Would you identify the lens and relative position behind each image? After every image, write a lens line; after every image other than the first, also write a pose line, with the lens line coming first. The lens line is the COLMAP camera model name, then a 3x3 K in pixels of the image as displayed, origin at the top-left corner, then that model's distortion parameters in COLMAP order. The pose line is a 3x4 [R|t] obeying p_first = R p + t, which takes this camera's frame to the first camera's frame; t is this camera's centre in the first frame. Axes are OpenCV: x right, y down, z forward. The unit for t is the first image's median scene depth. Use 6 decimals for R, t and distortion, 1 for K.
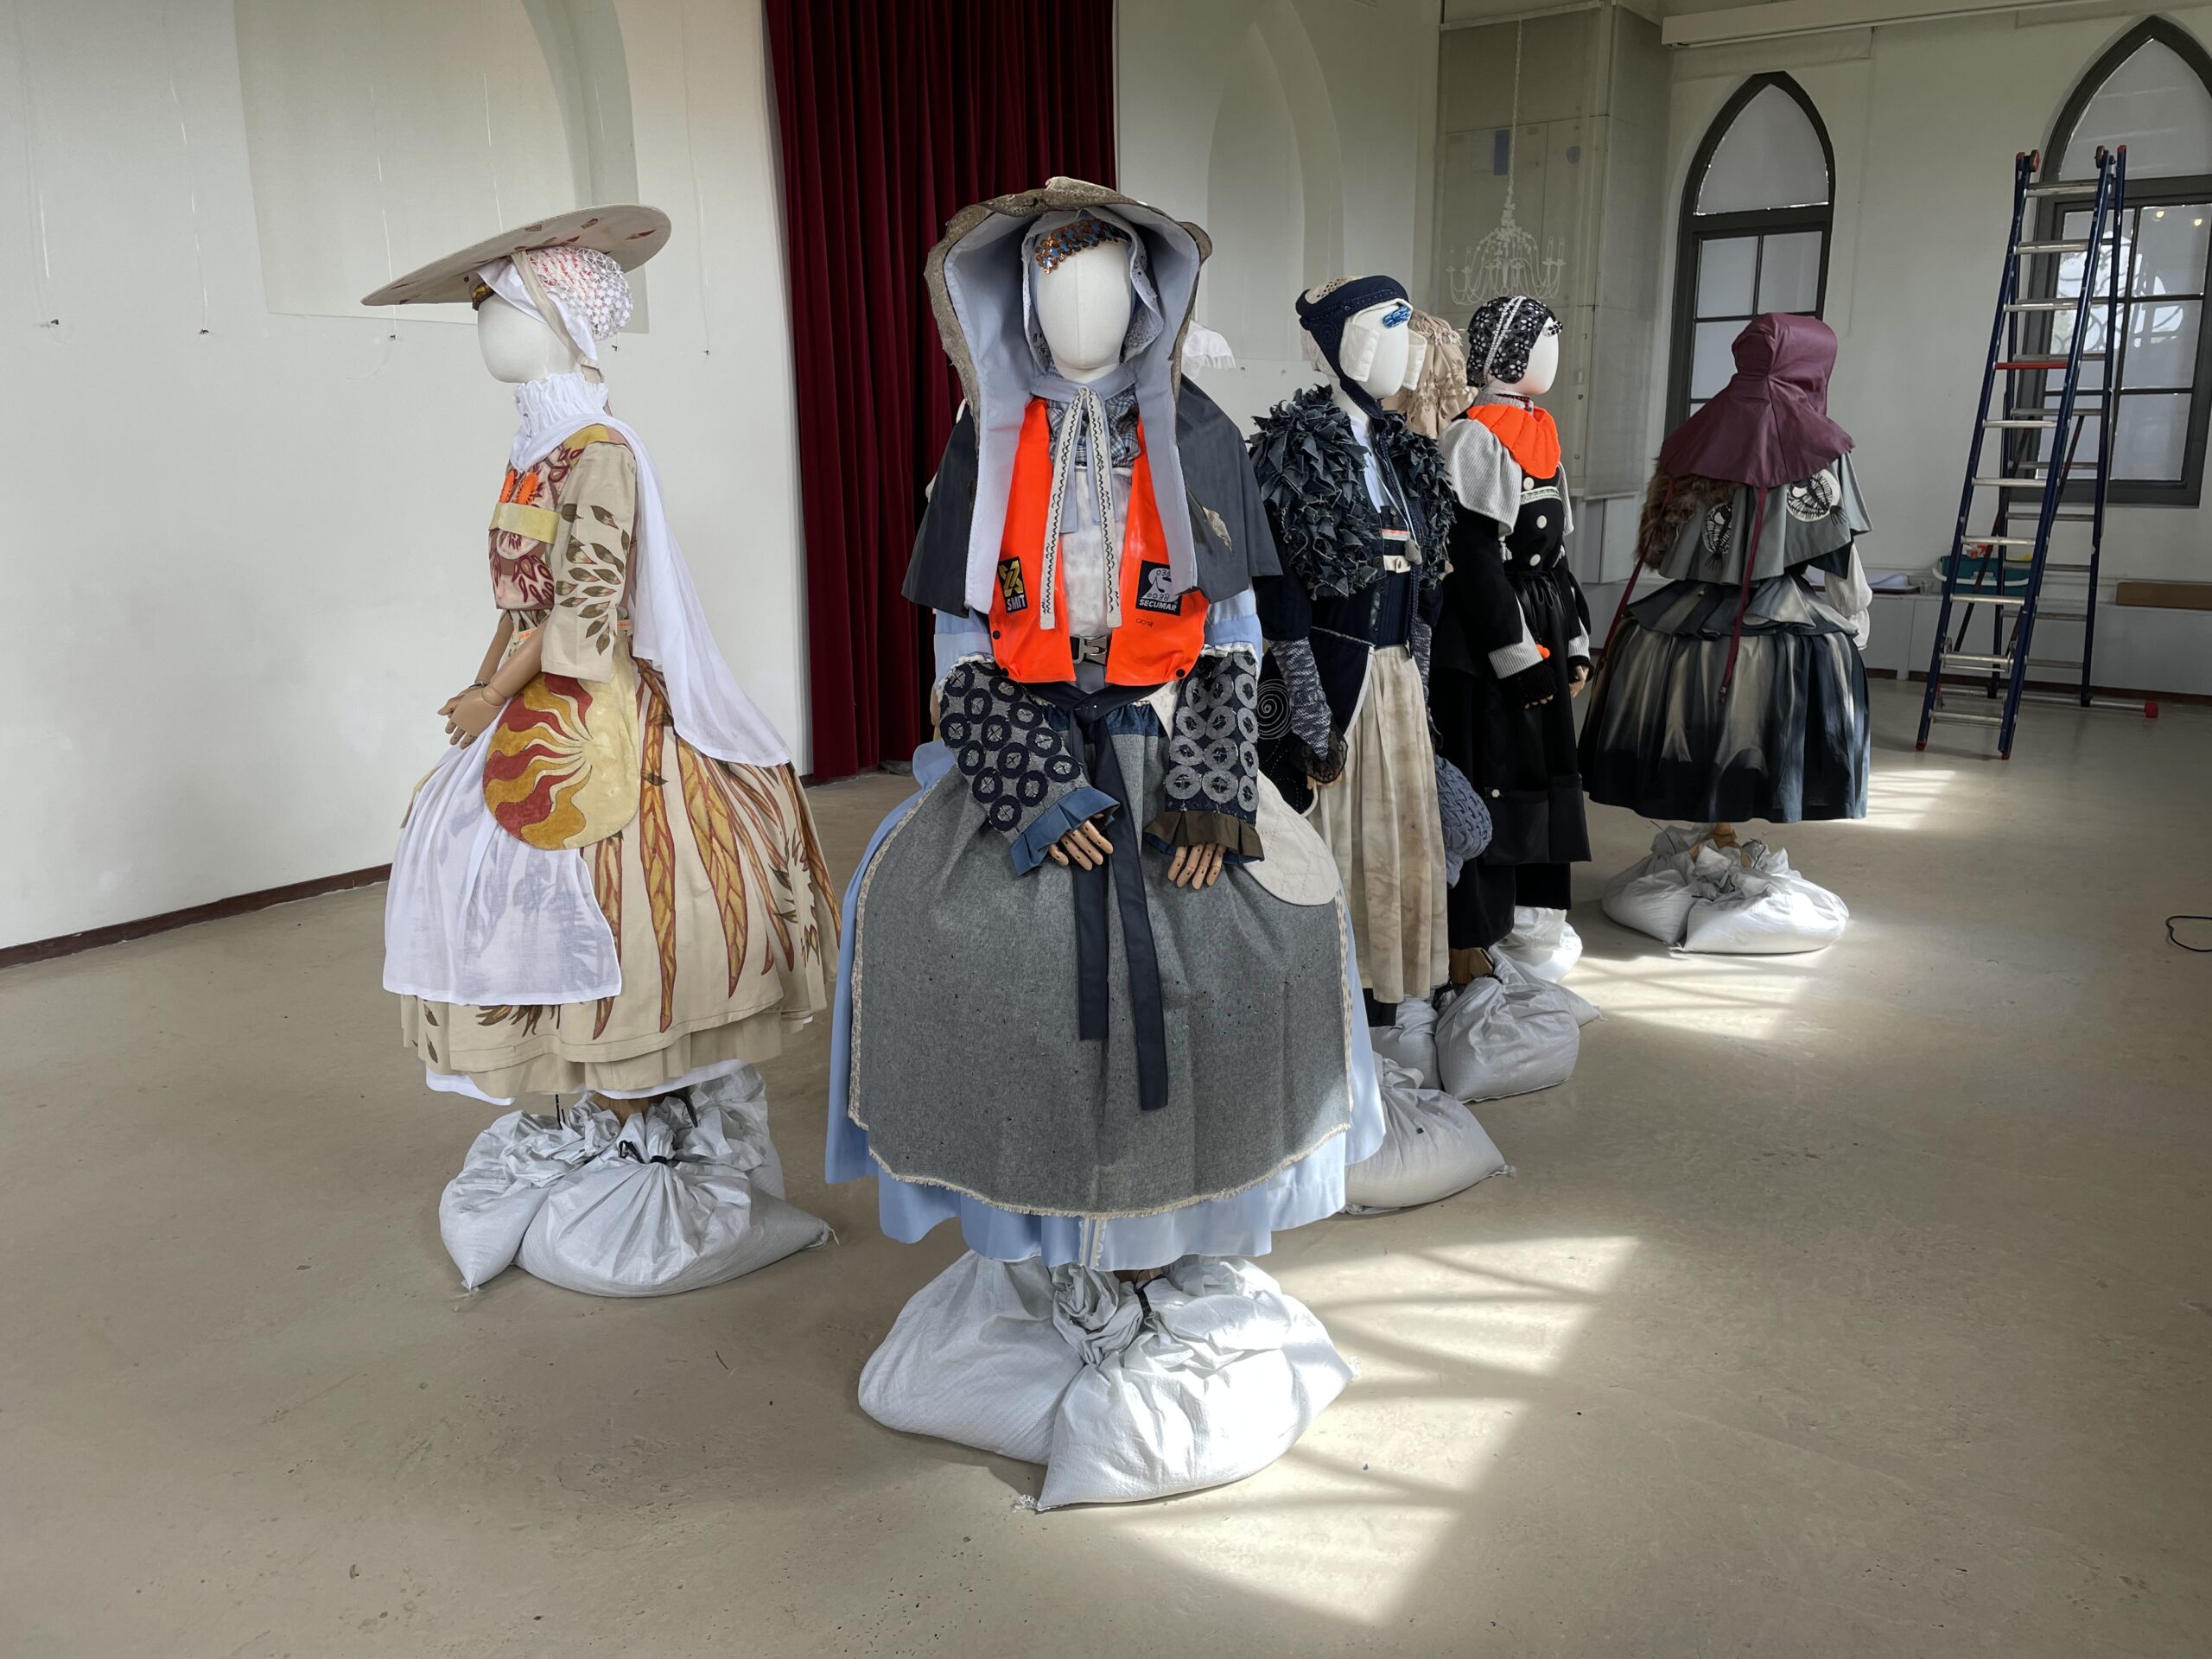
lens RADIAL K [[1703.5, 0, 1105.5], [0, 1703.5, 831.5], [0, 0, 1]] dist [-0.007761, -0.006171]
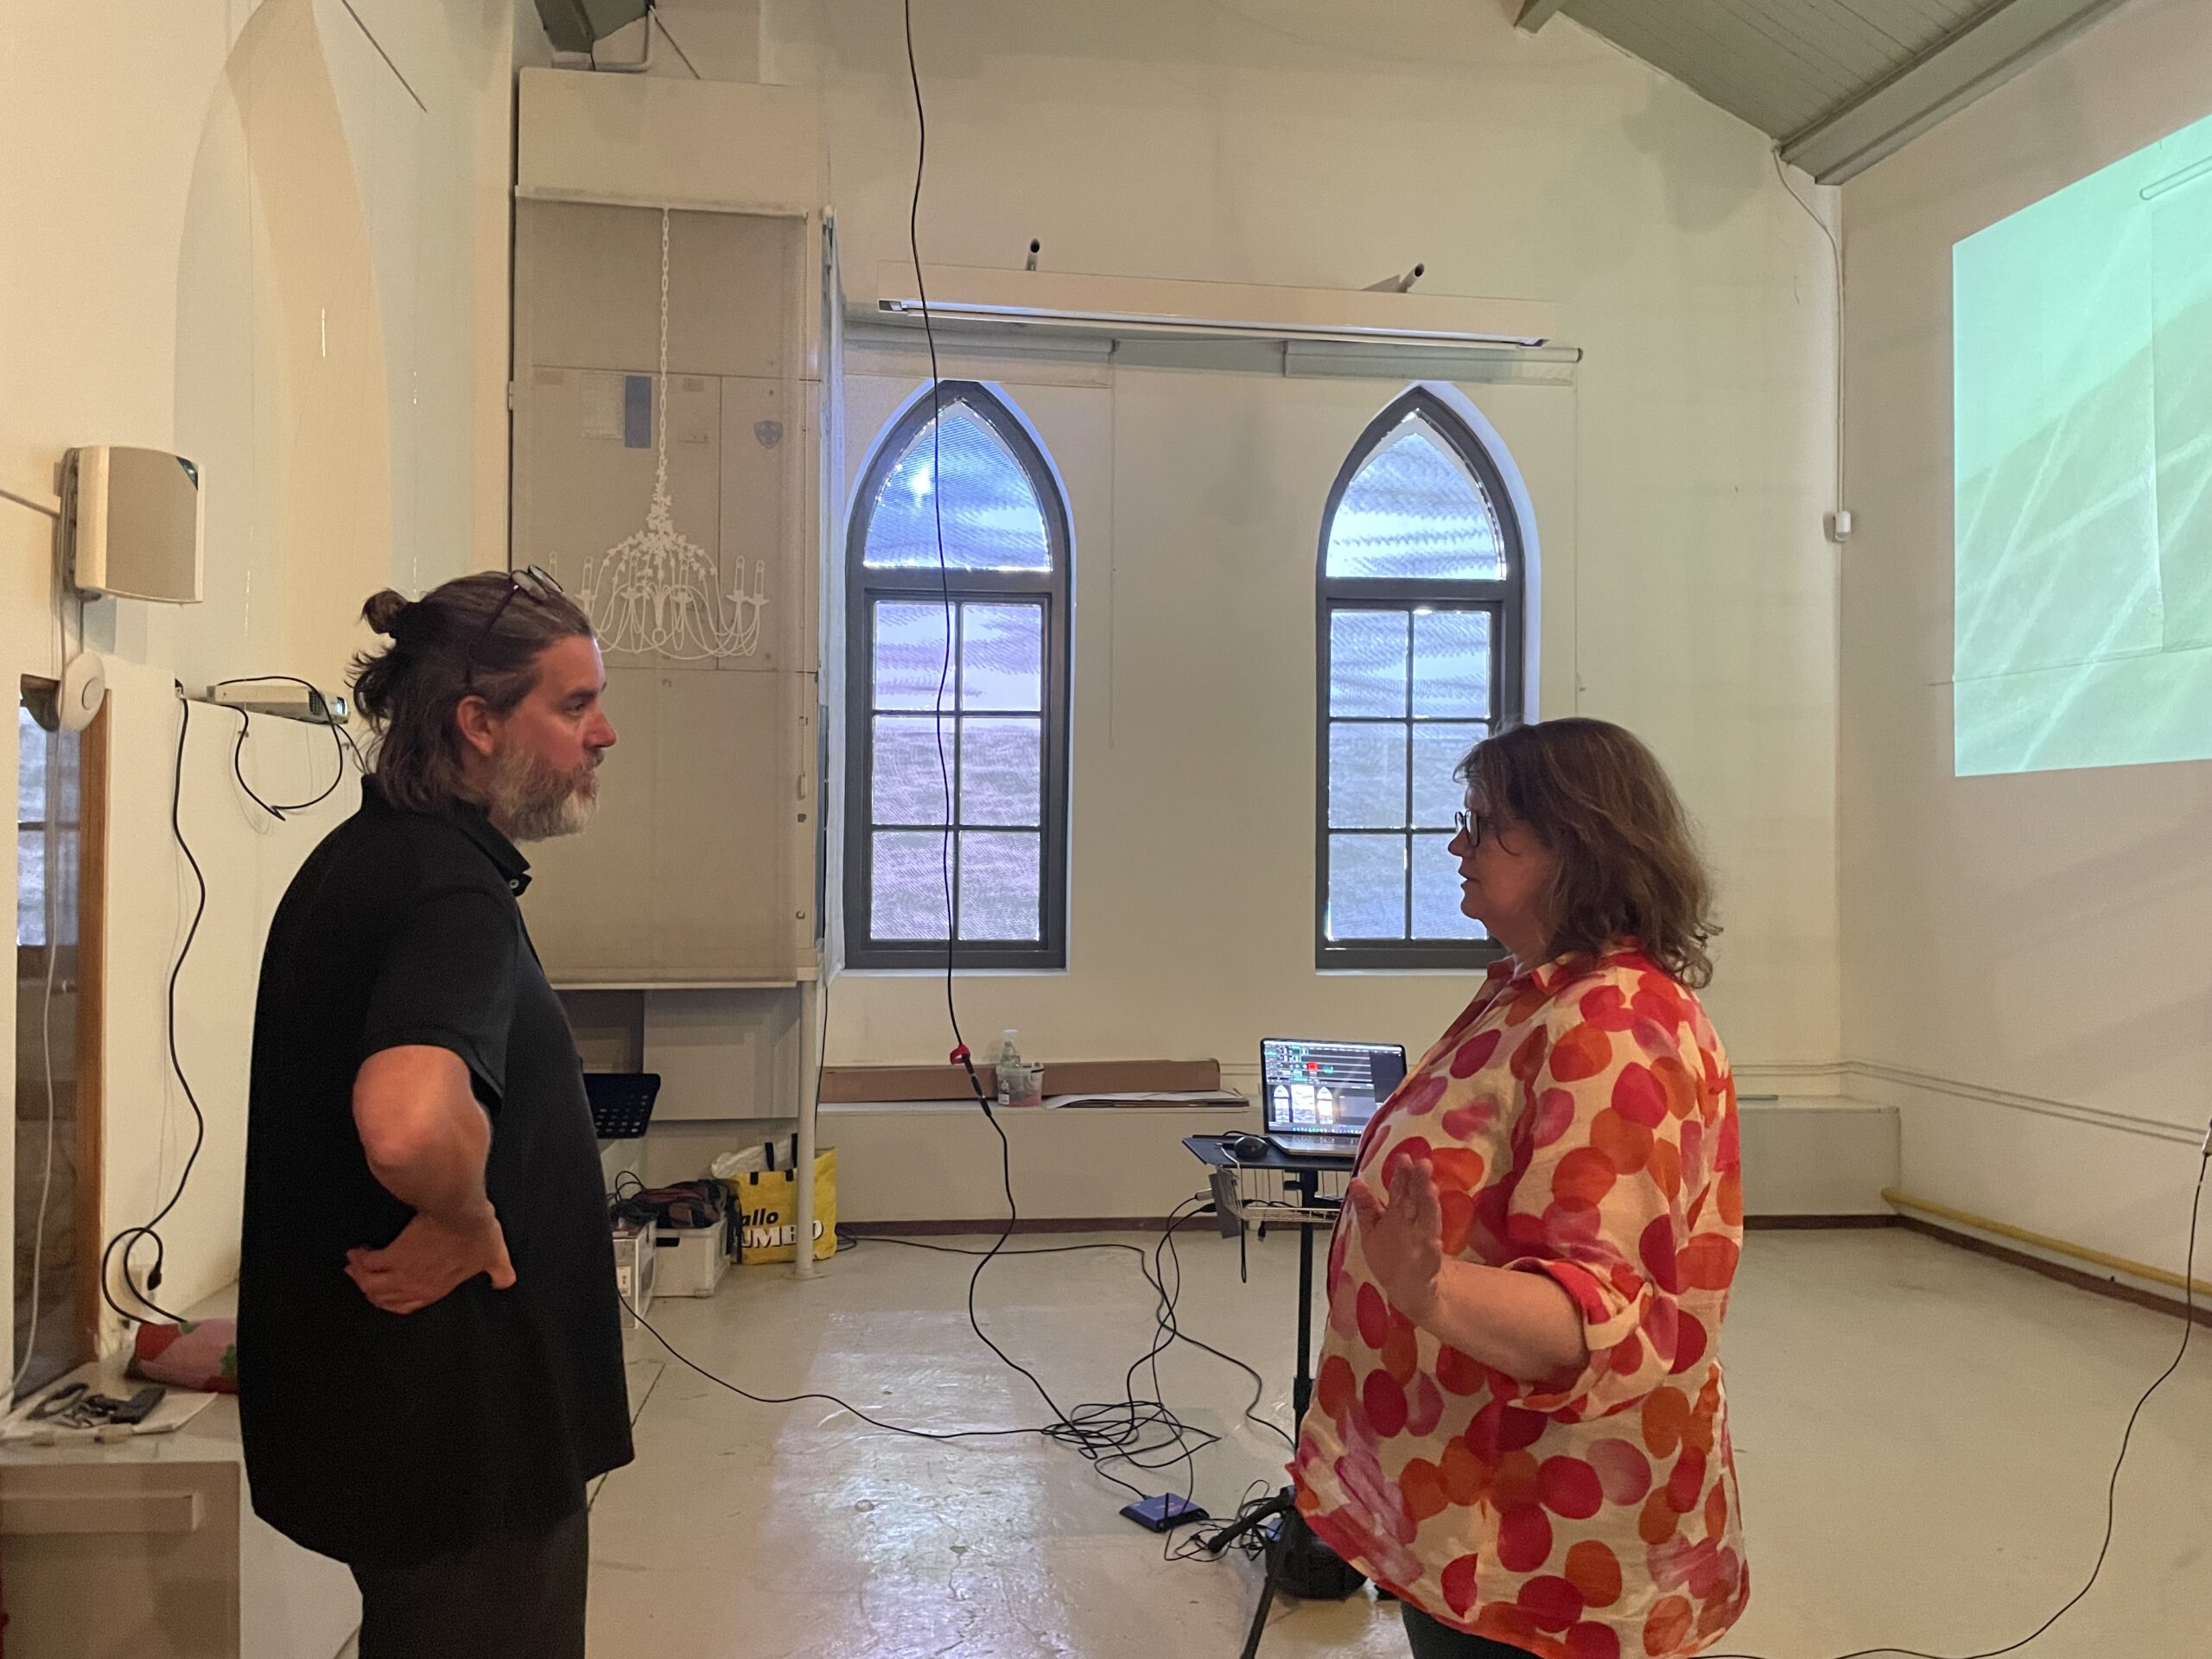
lens RADIAL K [[1703.5, 0, 1100.4], [0, 1703.5, 828.3], [0, 0, 1]] dist [-0.007761, -0.006171]
pose [[0.797353, 0.030135, 0.602761, 0.008000], [0.101819, 0.977719, -0.183570, -0.133445], [-0.594863, 0.207743, 0.776519, 0.477396]]
